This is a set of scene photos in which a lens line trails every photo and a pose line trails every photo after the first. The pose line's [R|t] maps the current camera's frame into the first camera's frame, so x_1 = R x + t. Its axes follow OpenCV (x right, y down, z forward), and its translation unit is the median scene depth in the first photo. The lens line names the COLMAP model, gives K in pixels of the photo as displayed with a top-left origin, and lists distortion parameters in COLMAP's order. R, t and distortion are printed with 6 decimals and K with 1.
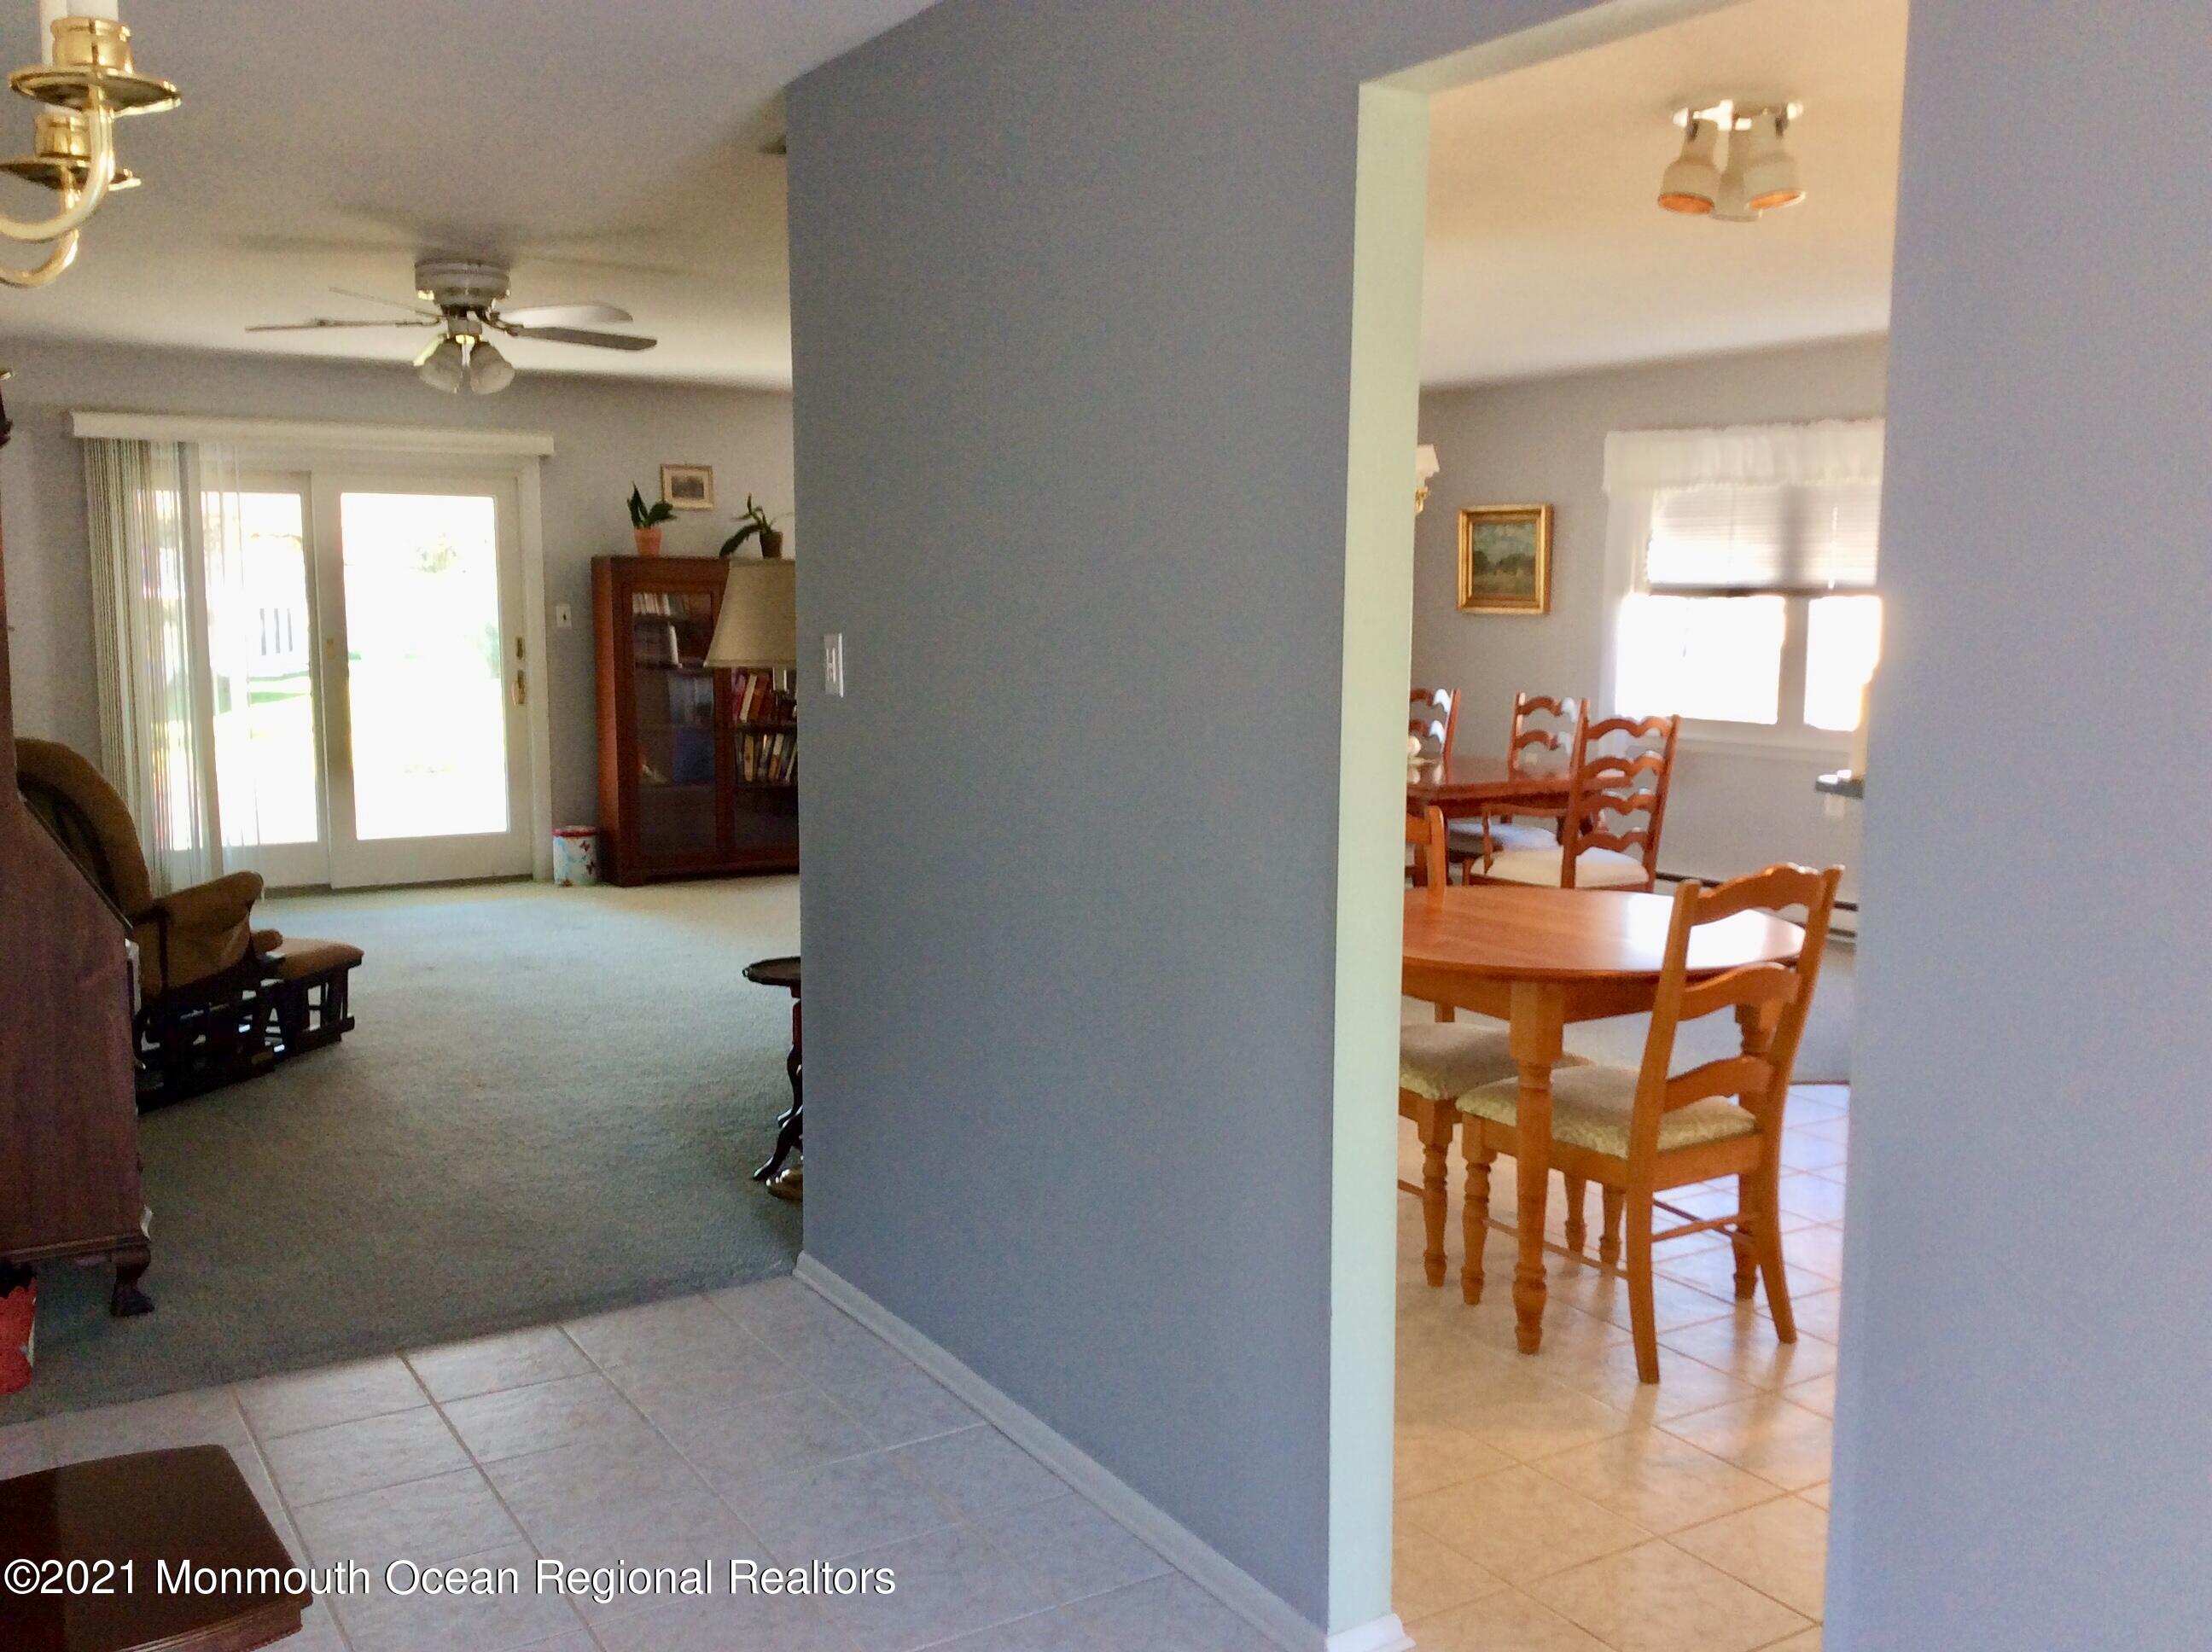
lens RADIAL K [[2031.2, 0, 1049.1], [0, 2031.2, 806.1], [0, 0, 1]] dist [0.025615, 0.000000]
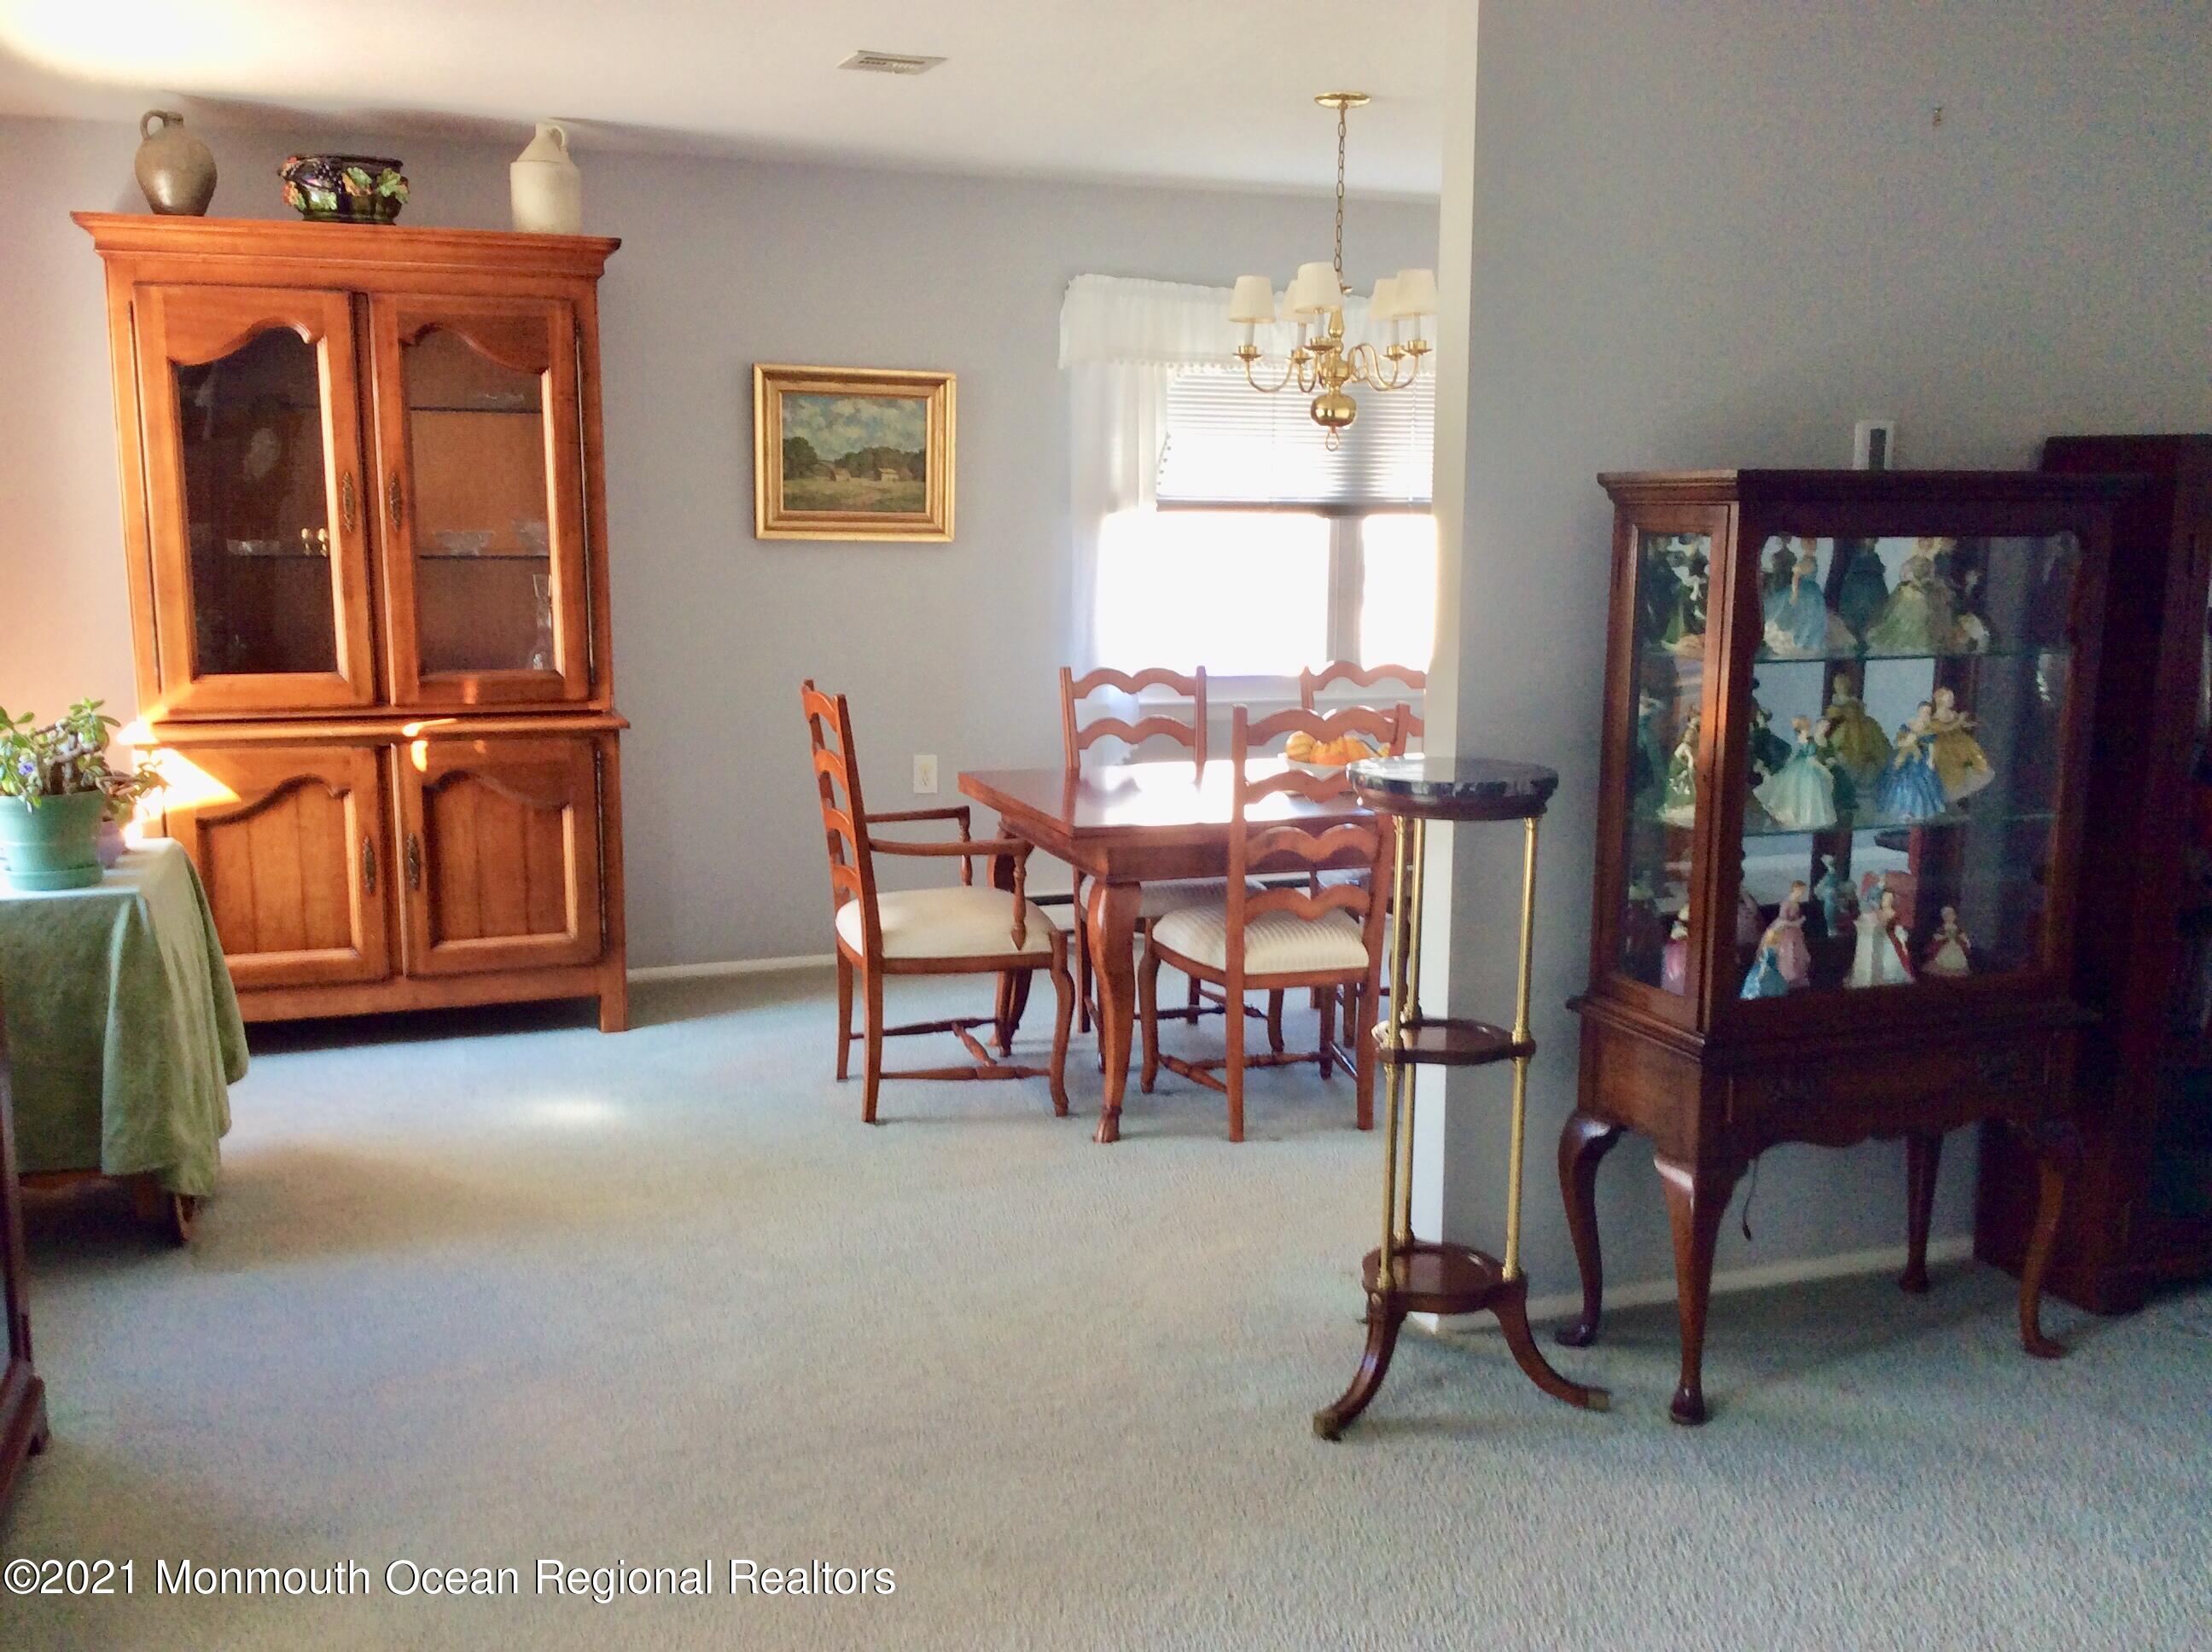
lens RADIAL K [[2069.8, 0, 1096.9], [0, 2069.8, 826.7], [0, 0, 1]] dist [0.025102, 0.000000]
pose [[0.148582, -0.159205, 0.976001, -0.414817], [0.097325, 0.984518, 0.145778, -0.096603], [-0.984099, 0.073329, 0.161777, 0.853034]]
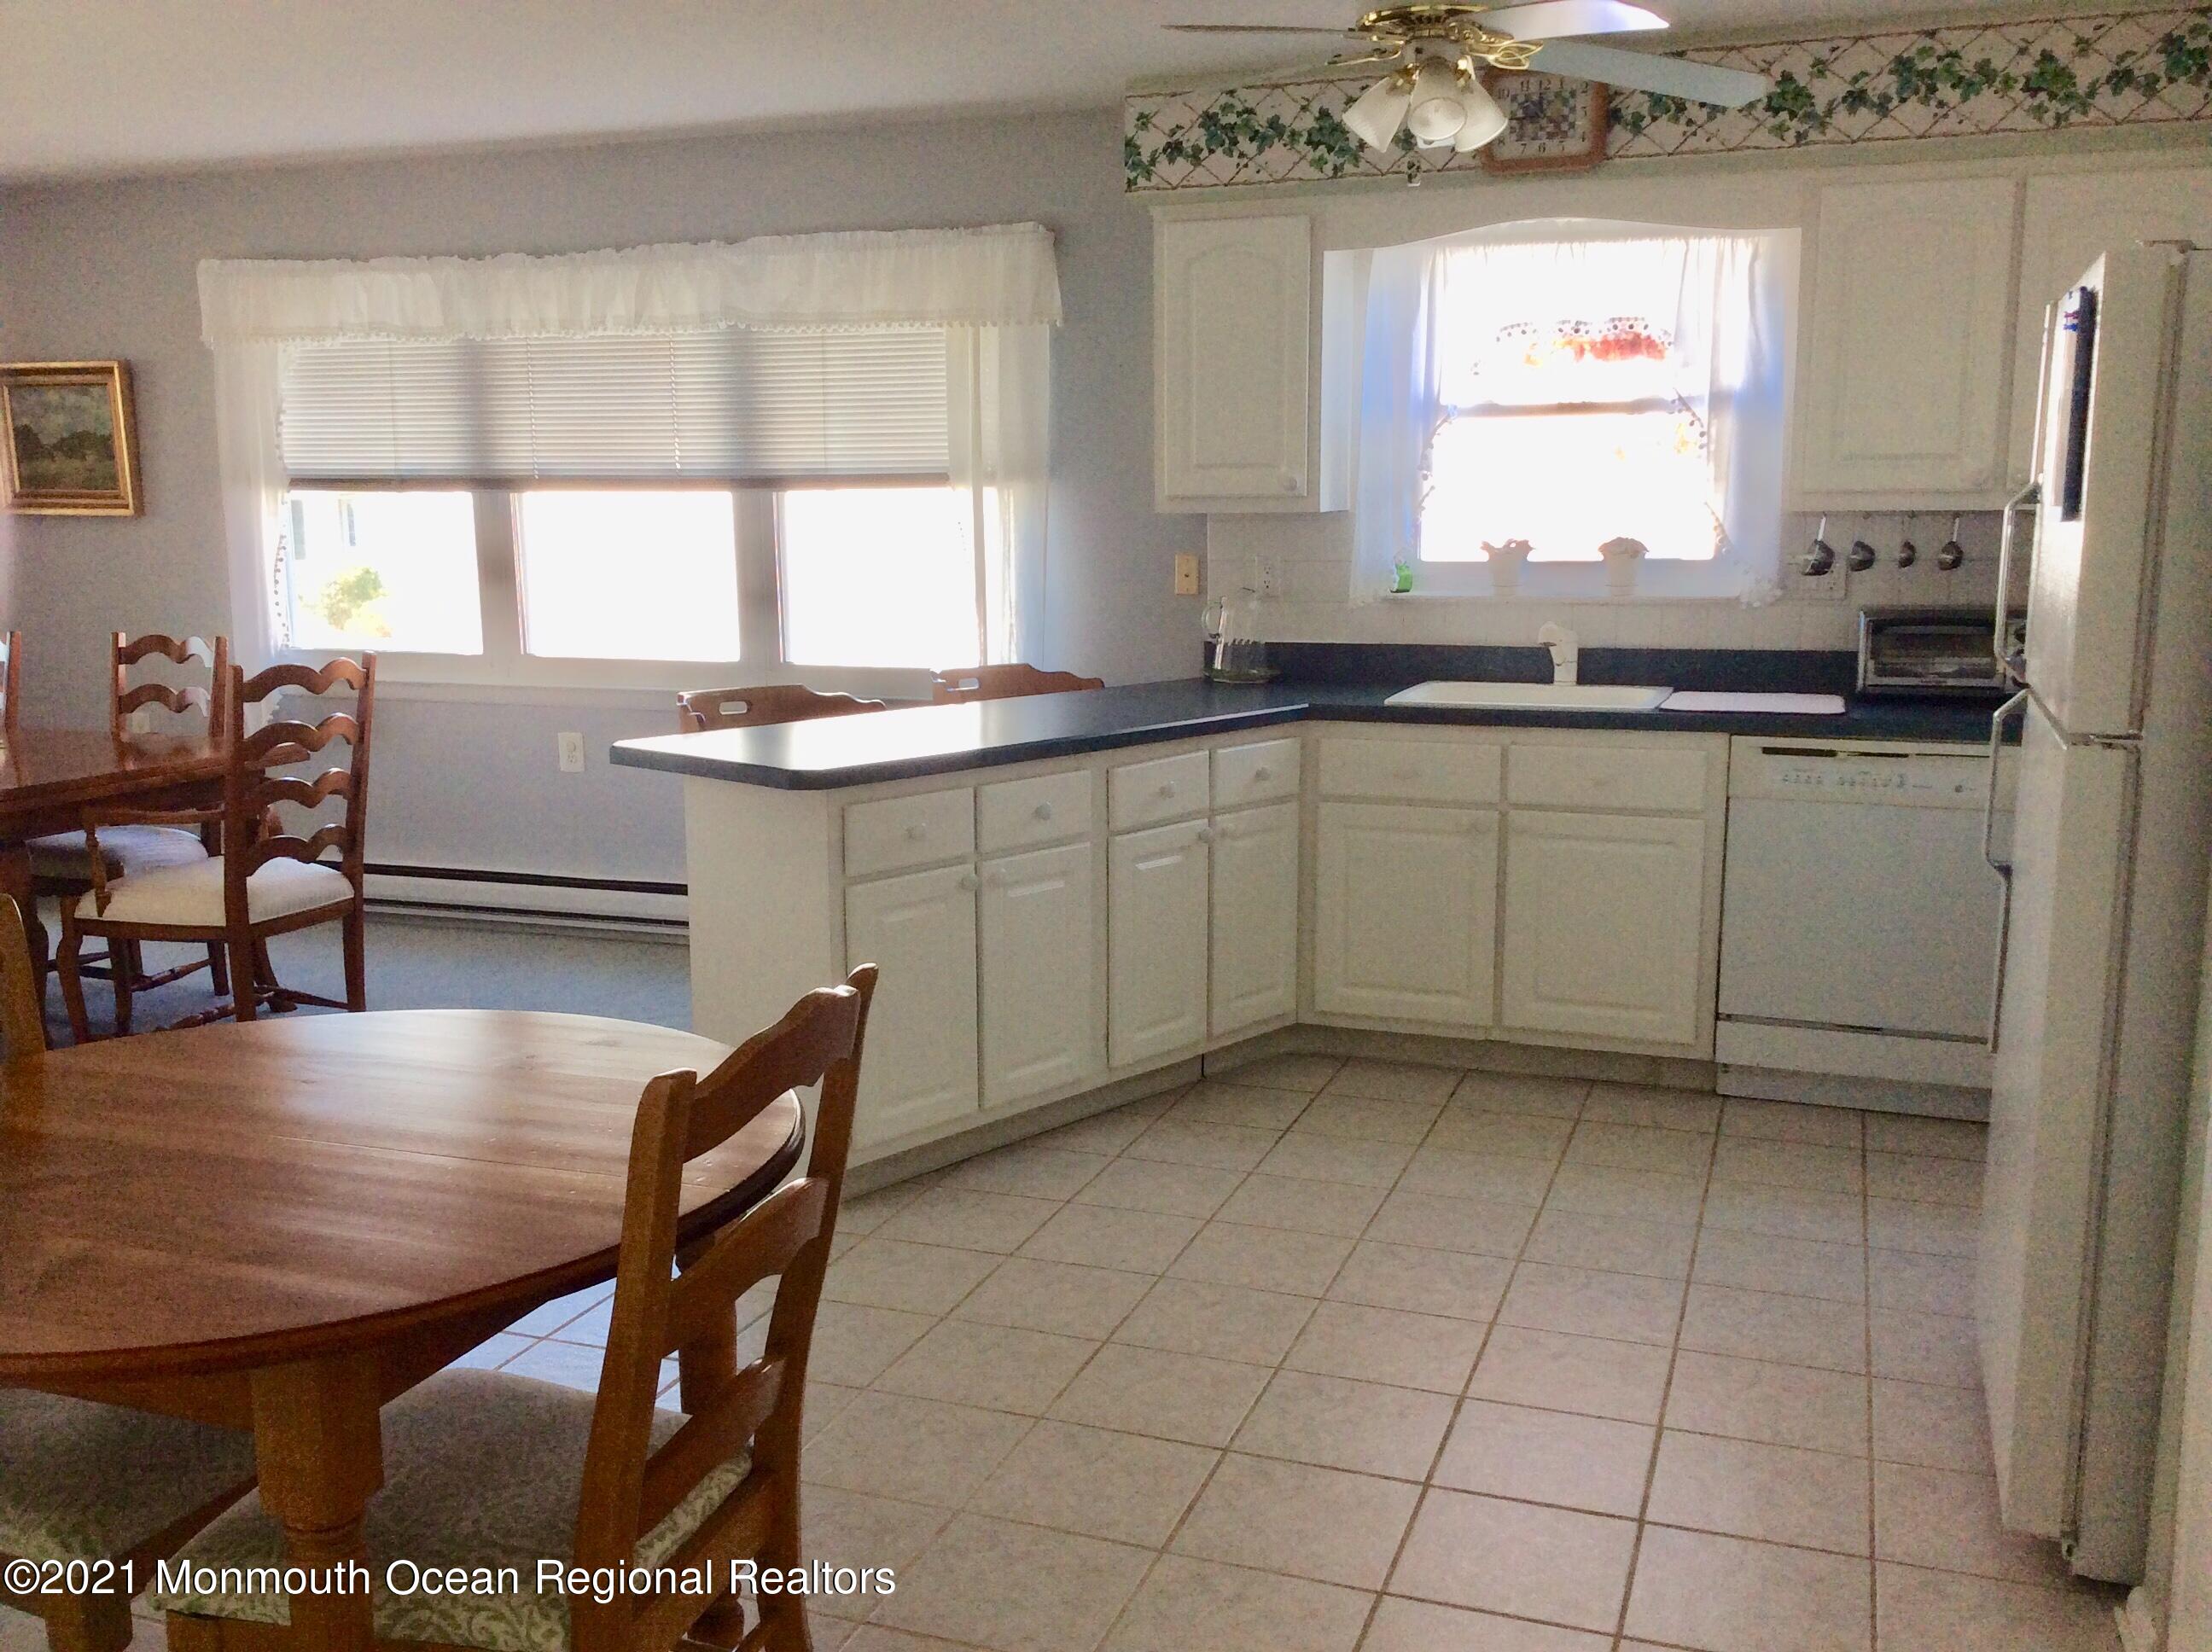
lens RADIAL K [[2031.2, 0, 1085.9], [0, 2031.2, 851.6], [0, 0, 1]] dist [0.025615, 0.000000]
pose [[0.776572, -0.116617, 0.619141, 0.043688], [0.074699, 0.992831, 0.093310, -0.019147], [-0.625584, -0.026212, 0.779716, 0.226080]]
